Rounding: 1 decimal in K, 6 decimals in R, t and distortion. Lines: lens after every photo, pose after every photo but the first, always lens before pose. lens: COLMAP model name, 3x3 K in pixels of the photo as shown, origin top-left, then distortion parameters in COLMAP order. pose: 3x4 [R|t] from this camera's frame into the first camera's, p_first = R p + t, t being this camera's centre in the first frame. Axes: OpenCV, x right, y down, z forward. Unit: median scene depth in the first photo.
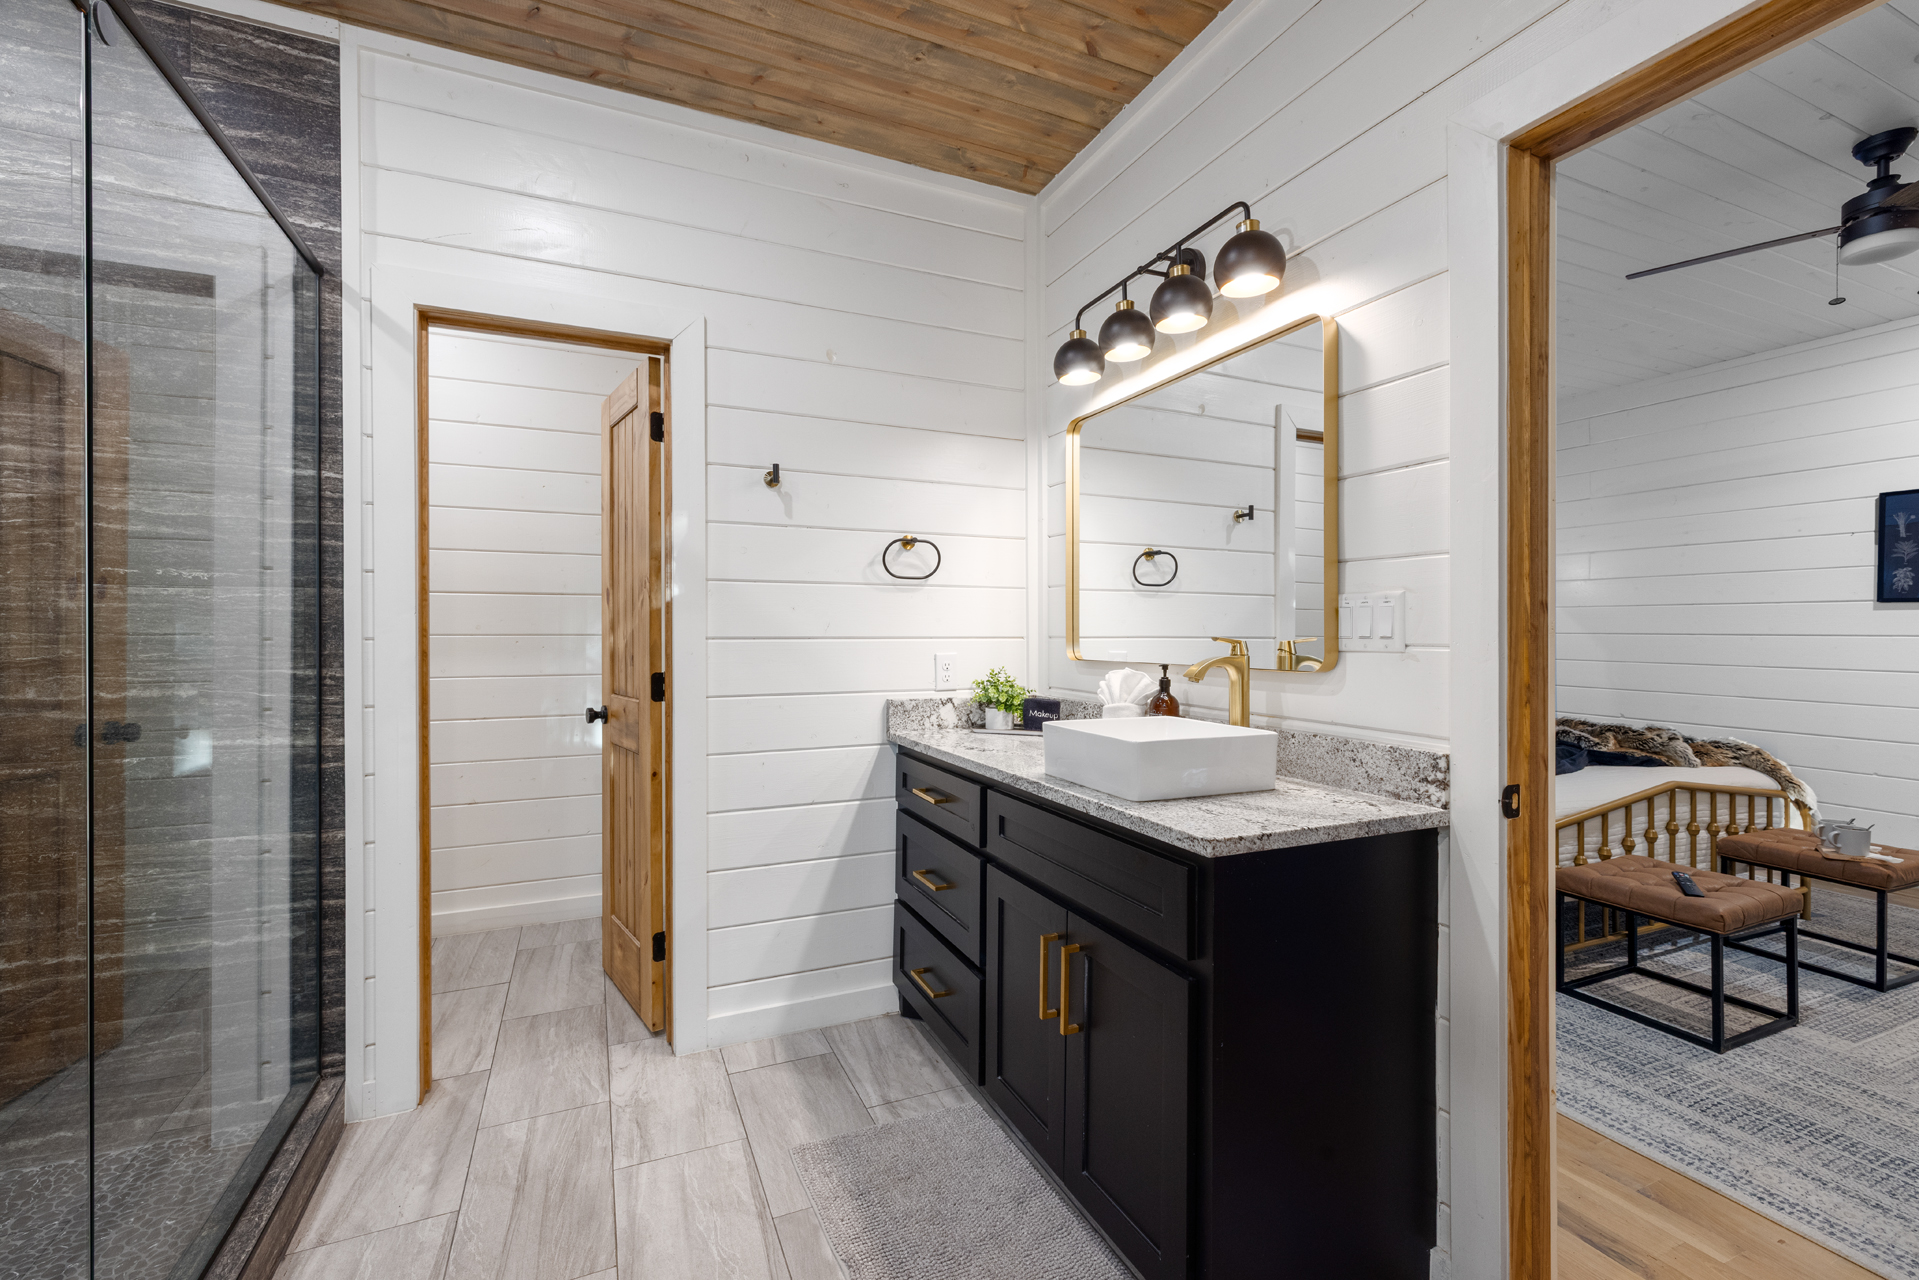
lens RADIAL K [[814.4, 0, 951.9], [0, 814.4, 639.5], [0, 0, 1]] dist [0.002826, -0.000471]
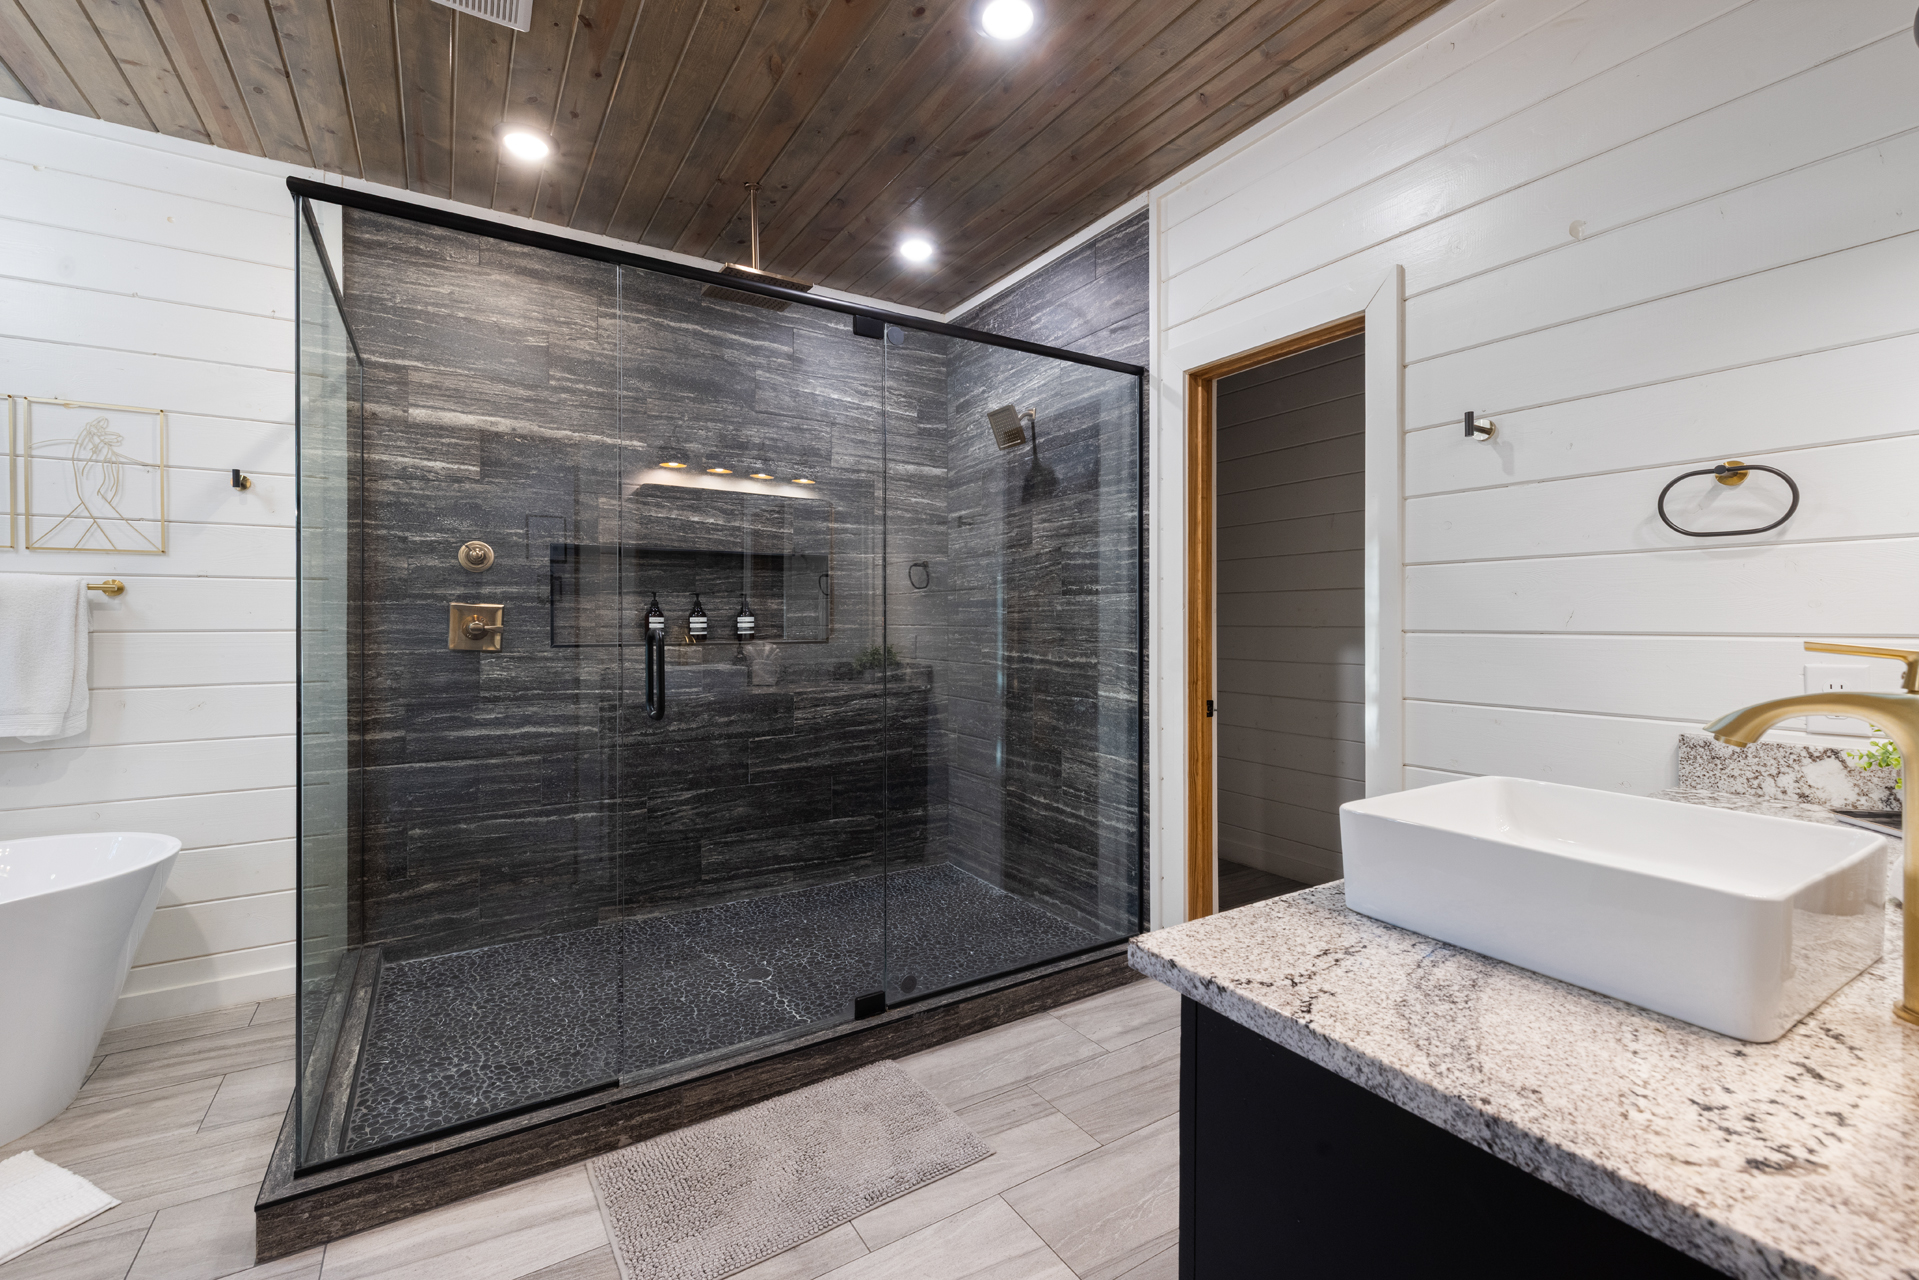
lens RADIAL K [[814.4, 0, 948.6], [0, 814.4, 628.0], [0, 0, 1]] dist [0.002826, -0.000471]
pose [[0.131522, 0.010531, -0.991257, 0.611646], [-0.004810, 0.999939, 0.009985, -0.013951], [0.991302, 0.003454, 0.131565, 0.477838]]
